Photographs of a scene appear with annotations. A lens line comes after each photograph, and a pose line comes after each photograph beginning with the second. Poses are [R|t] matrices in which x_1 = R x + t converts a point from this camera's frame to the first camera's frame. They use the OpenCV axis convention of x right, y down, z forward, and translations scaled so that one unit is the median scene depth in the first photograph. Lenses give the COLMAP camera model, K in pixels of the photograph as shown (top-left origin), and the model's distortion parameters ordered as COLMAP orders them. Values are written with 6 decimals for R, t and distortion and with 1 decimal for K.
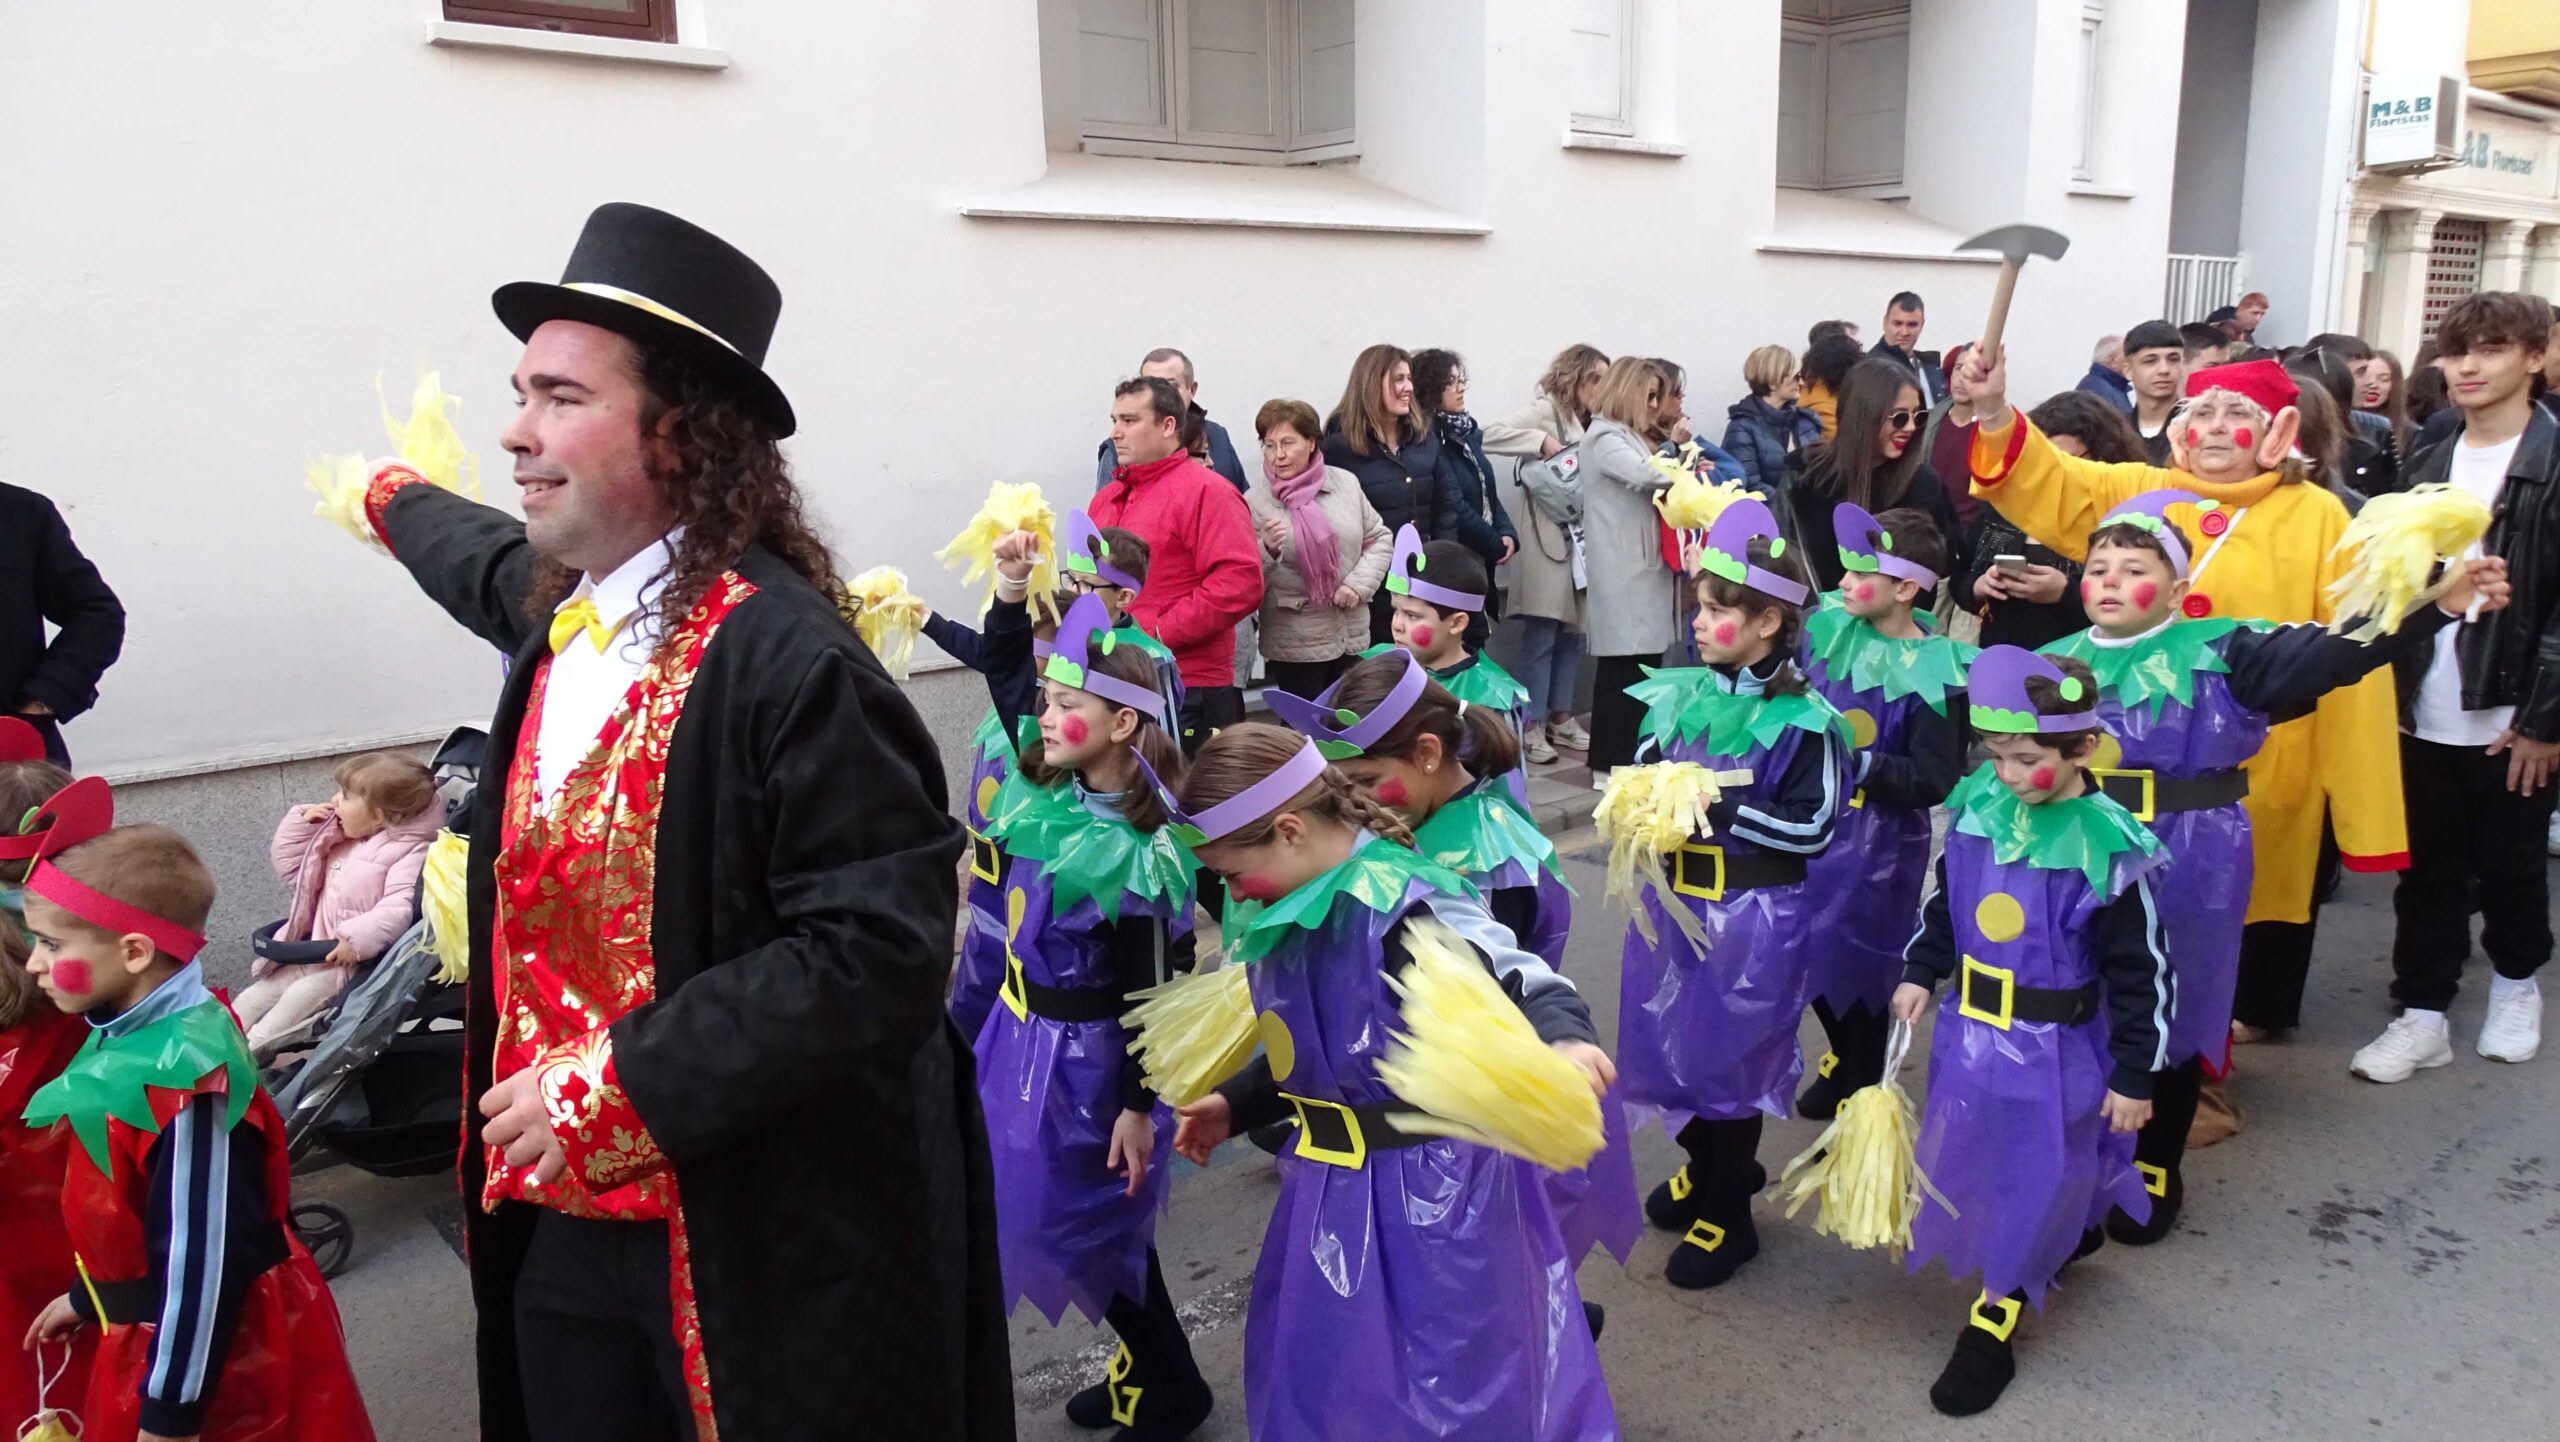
lens RADIAL K [[1833.8, 0, 1280.0], [0, 1833.8, 721.0], [0, 0, 1]] dist [0.009823, 0.001622]
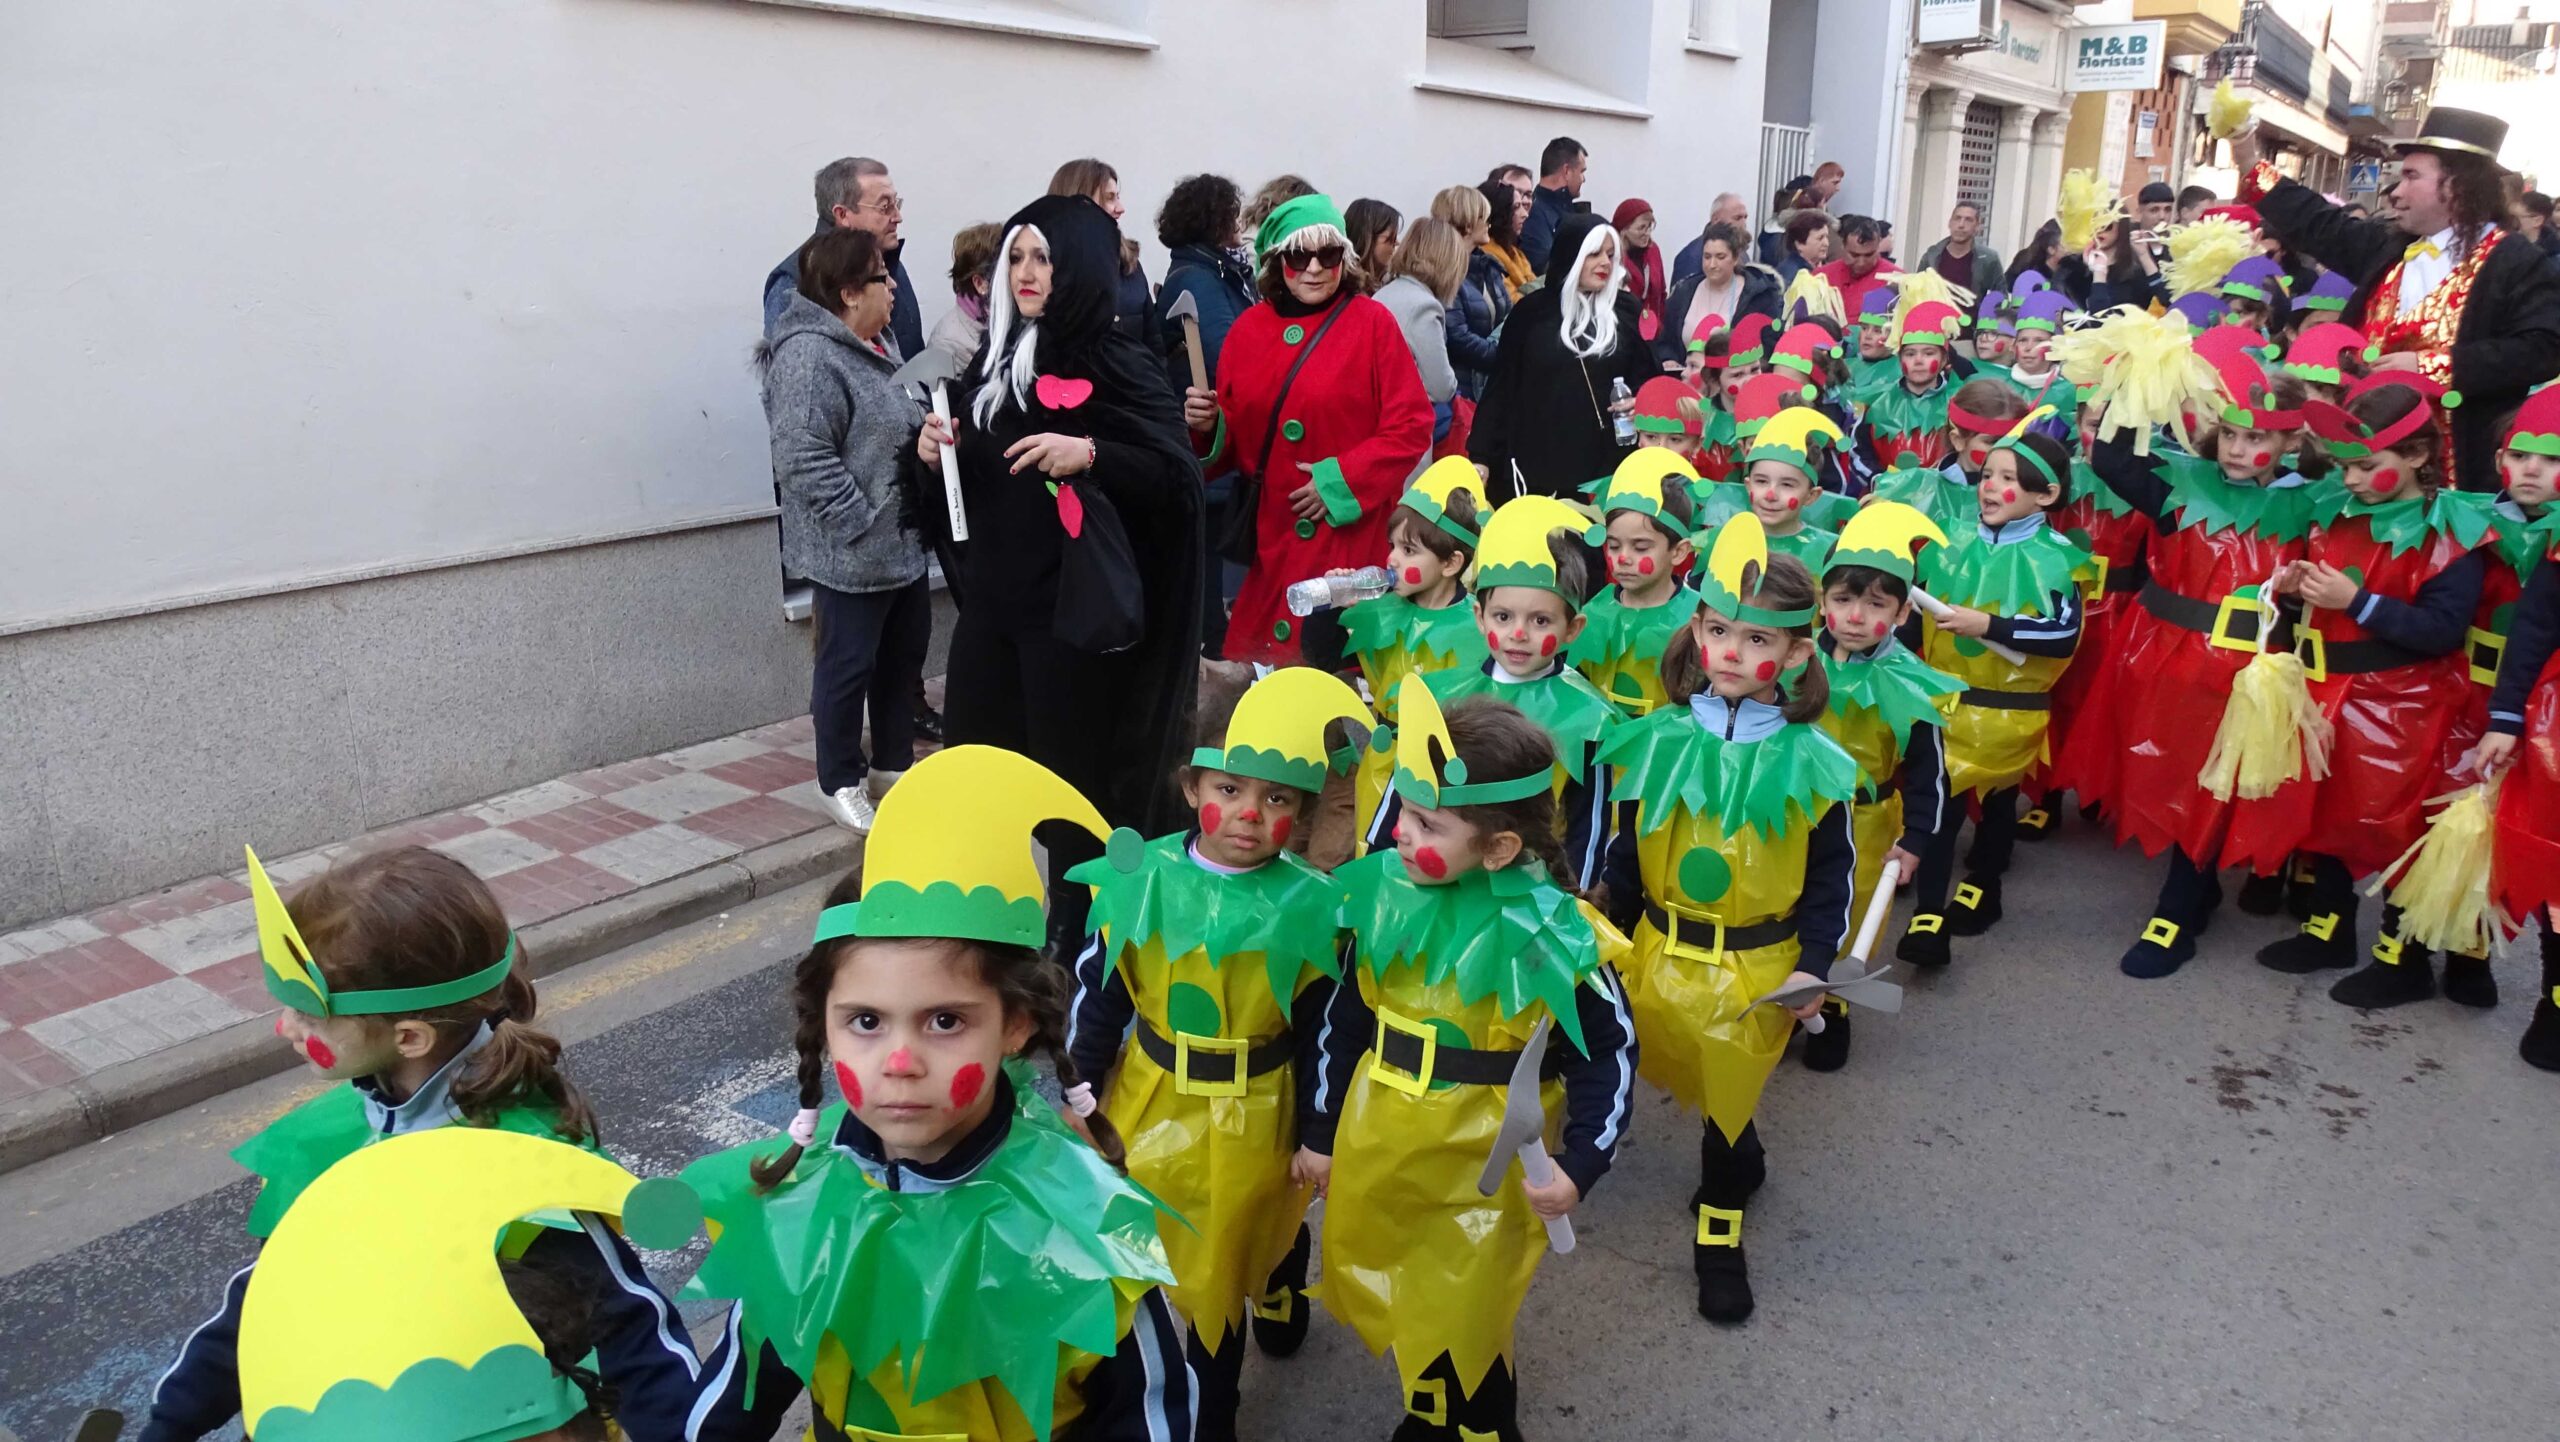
lens RADIAL K [[1853.0, 0, 1280.0], [0, 1853.0, 721.0], [0, 0, 1]] dist [-0.002253, -0.005234]
pose [[0.970611, -0.043978, 0.236599, -0.028498], [0.028919, 0.997351, 0.066750, 0.001433], [-0.238908, -0.057946, 0.969312, 0.048334]]
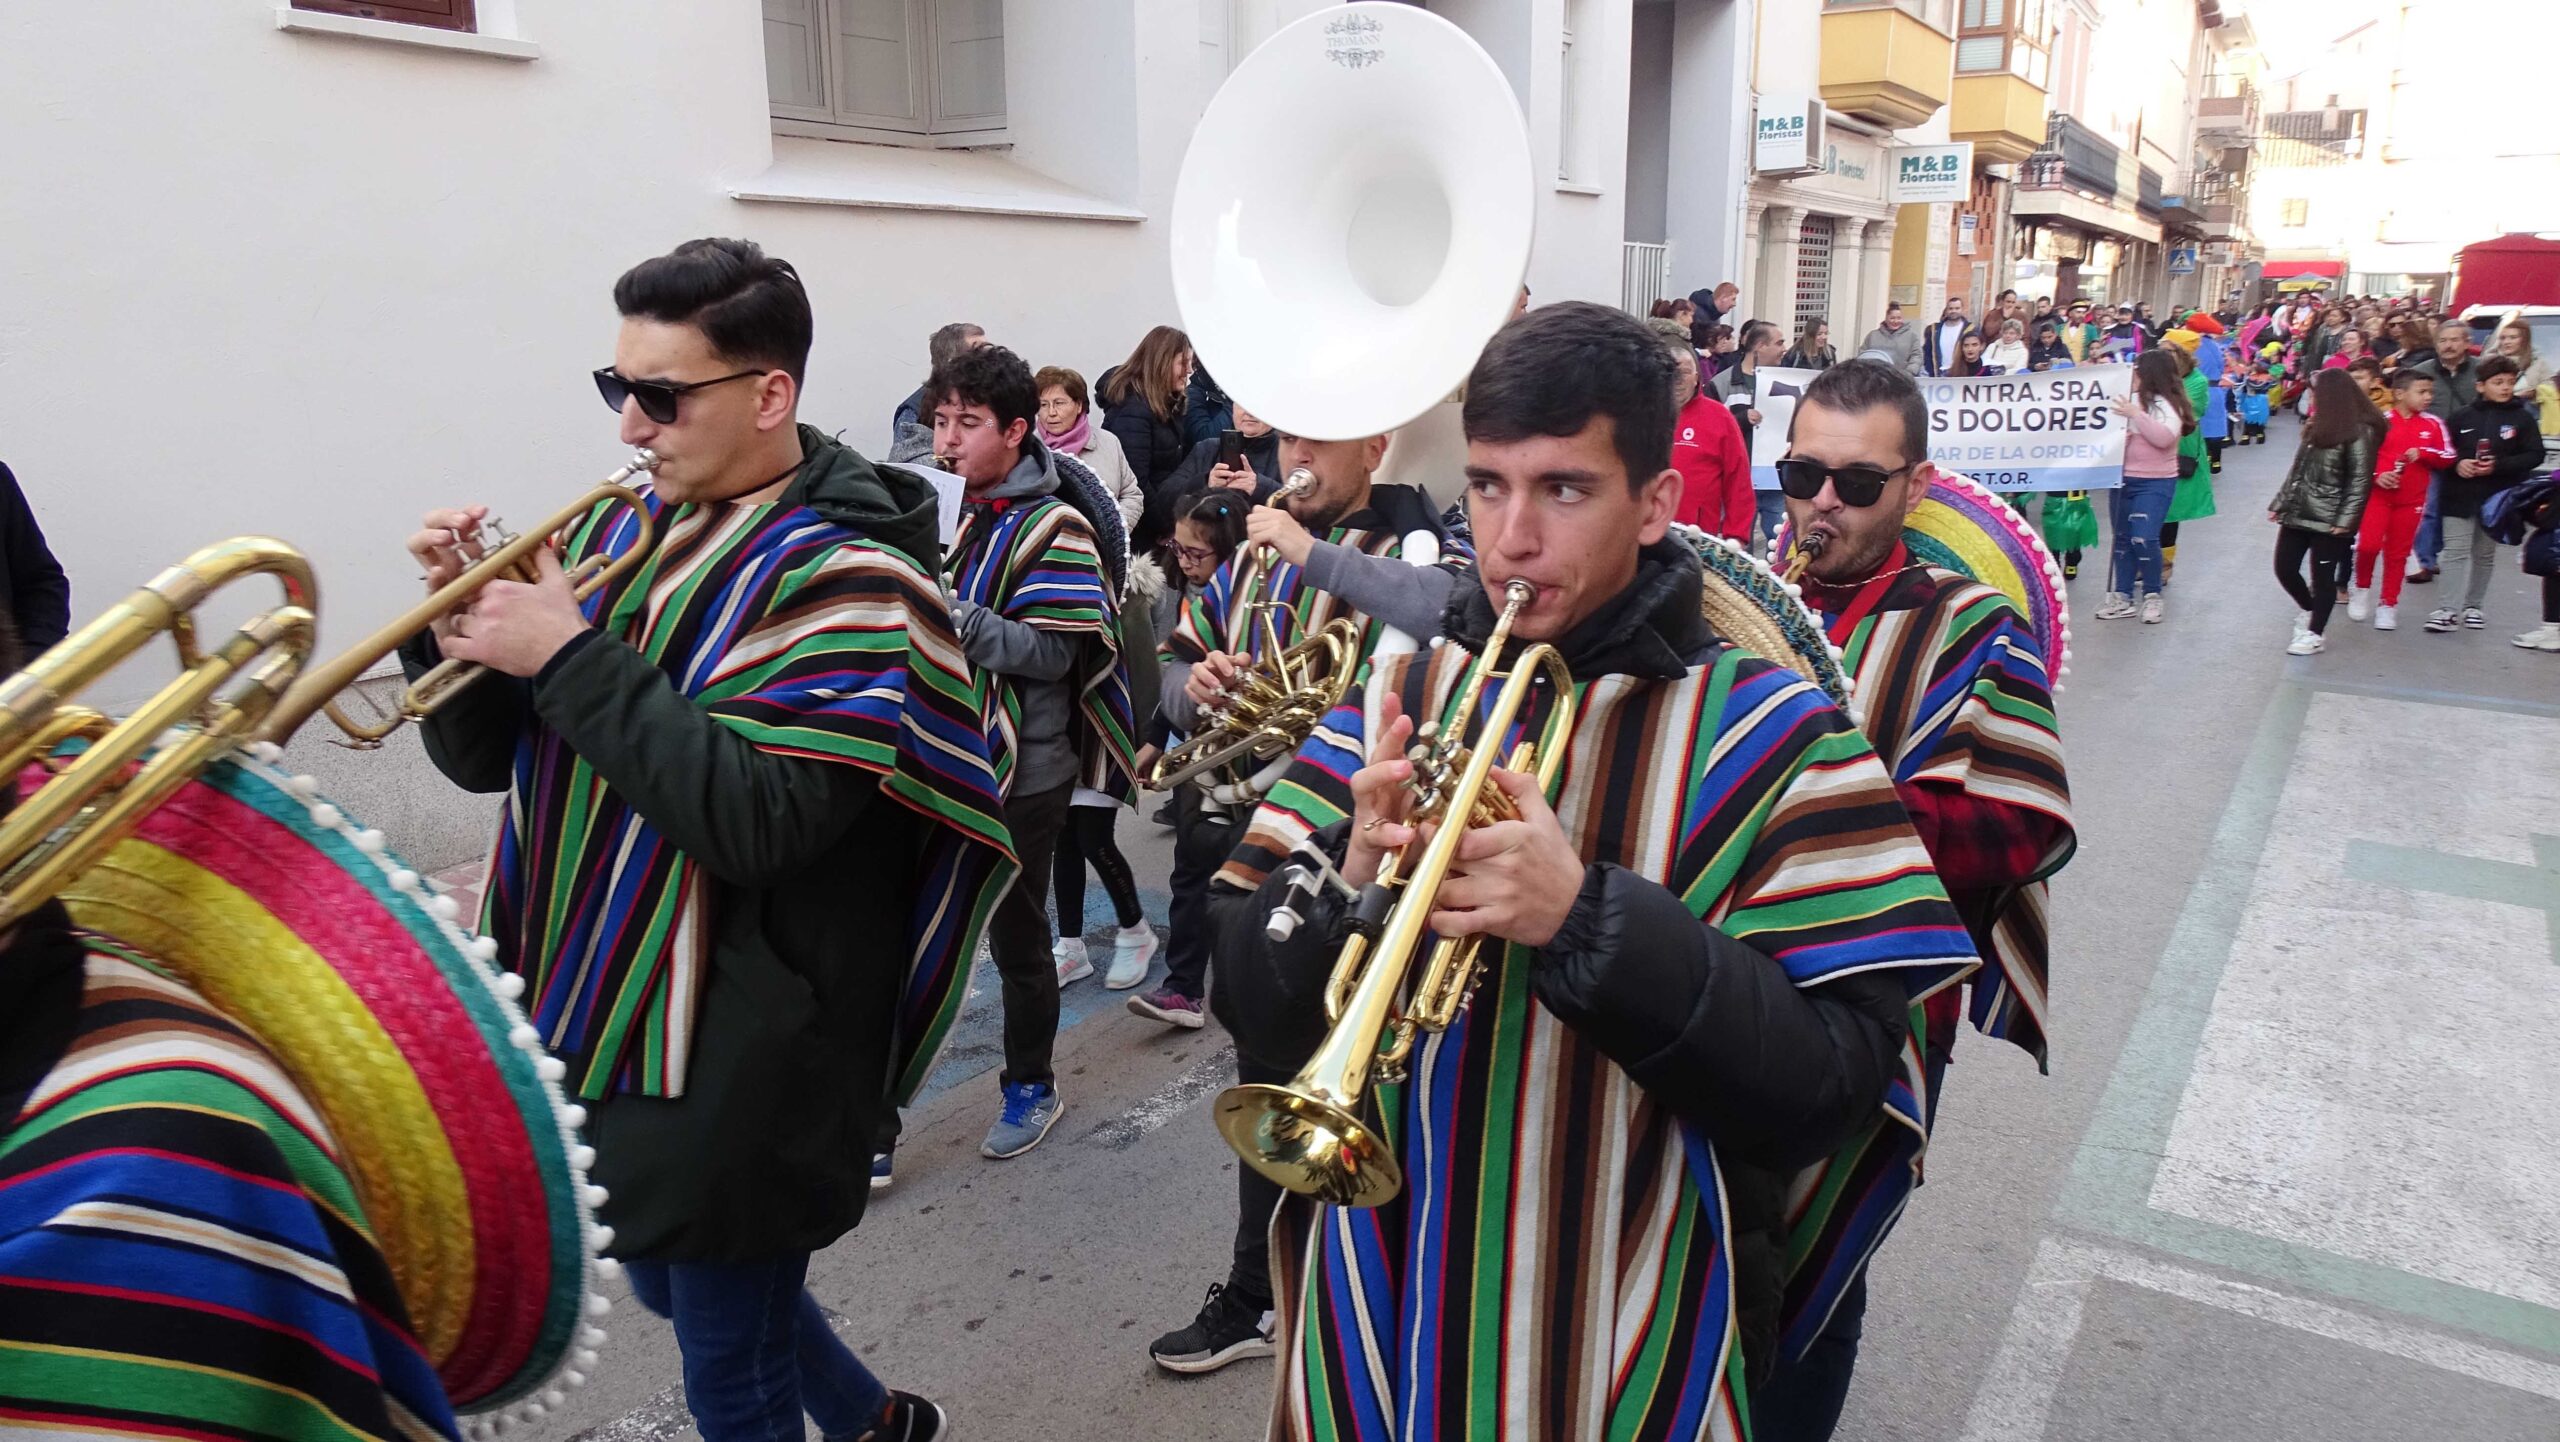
lens RADIAL K [[1833.8, 0, 1280.0], [0, 1833.8, 721.0], [0, 0, 1]] dist [0.009823, 0.001622]
pose [[0.954057, -0.054577, 0.294613, -0.085786], [0.048116, 0.998417, 0.029139, 0.008856], [-0.295736, -0.013625, 0.955172, -0.064704]]
